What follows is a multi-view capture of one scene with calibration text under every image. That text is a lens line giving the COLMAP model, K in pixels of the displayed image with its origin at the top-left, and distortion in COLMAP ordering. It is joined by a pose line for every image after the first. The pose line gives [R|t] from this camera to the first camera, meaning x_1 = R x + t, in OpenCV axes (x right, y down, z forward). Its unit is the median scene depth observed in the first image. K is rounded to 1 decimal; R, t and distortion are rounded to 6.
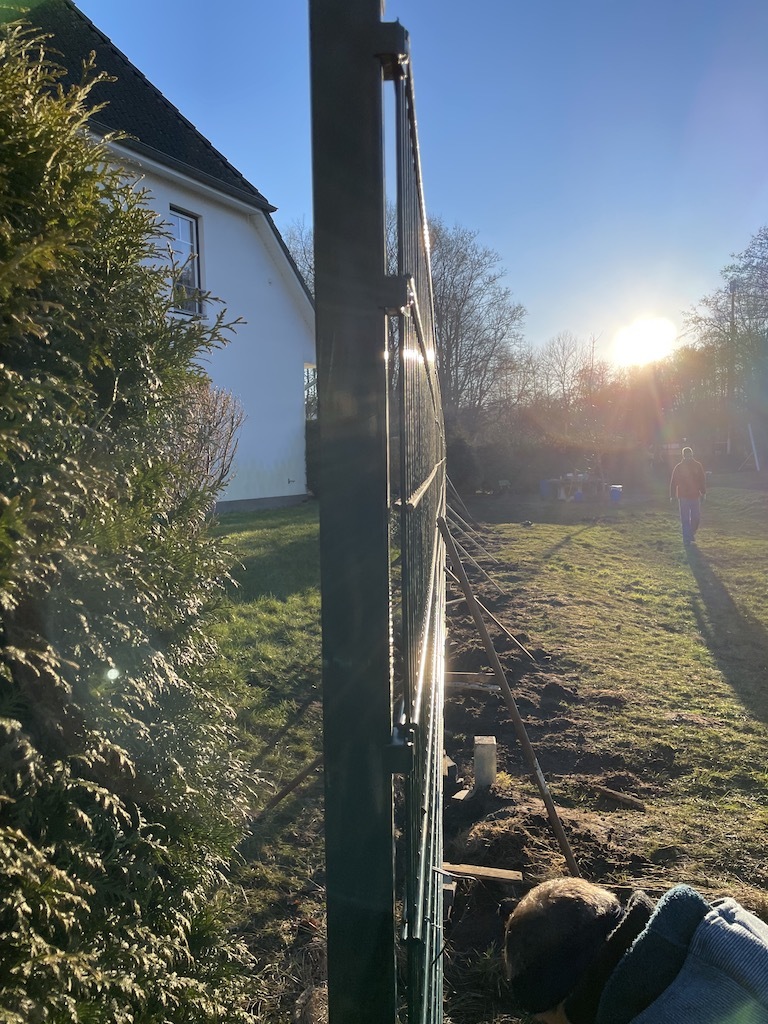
lens RADIAL K [[762.3, 0, 383.8], [0, 762.3, 510.8], [0, 0, 1]] dist [0.066199, -0.083965]
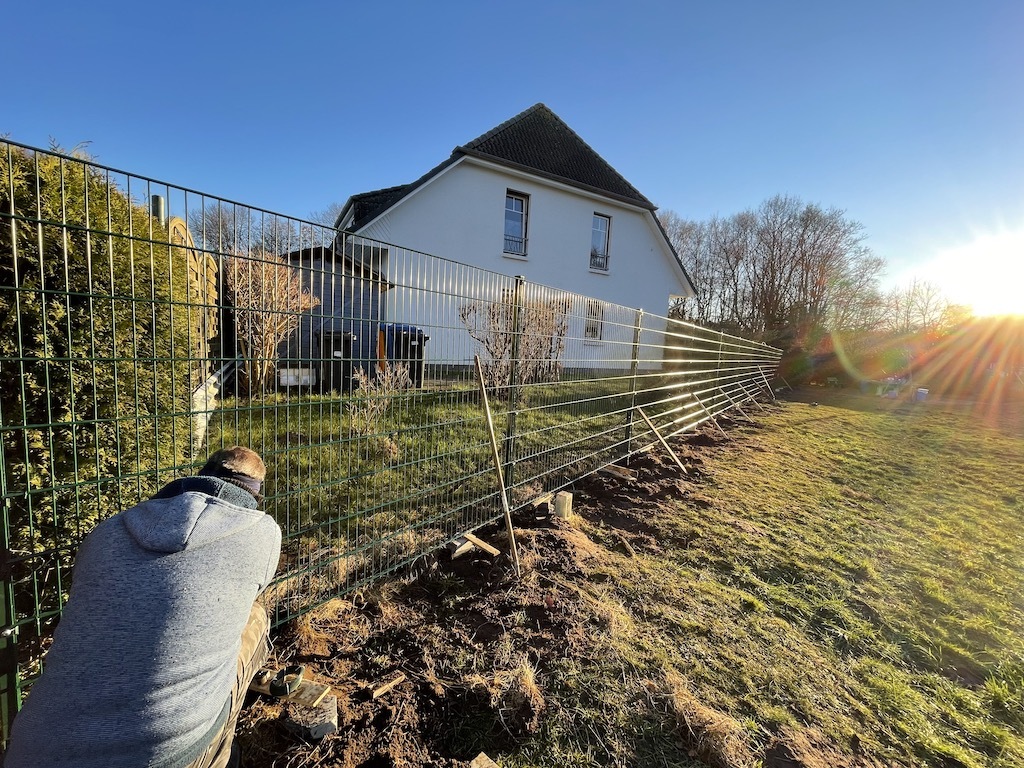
lens RADIAL K [[406.6, 0, 508.7], [0, 406.6, 382.8], [0, 0, 1]] dist [-0.004135, 0.000674]
pose [[0.844484, 0.111917, -0.523756, 0.305383], [-0.105234, 0.993534, 0.042623, 0.011562], [0.525140, 0.019123, 0.850801, 0.083158]]
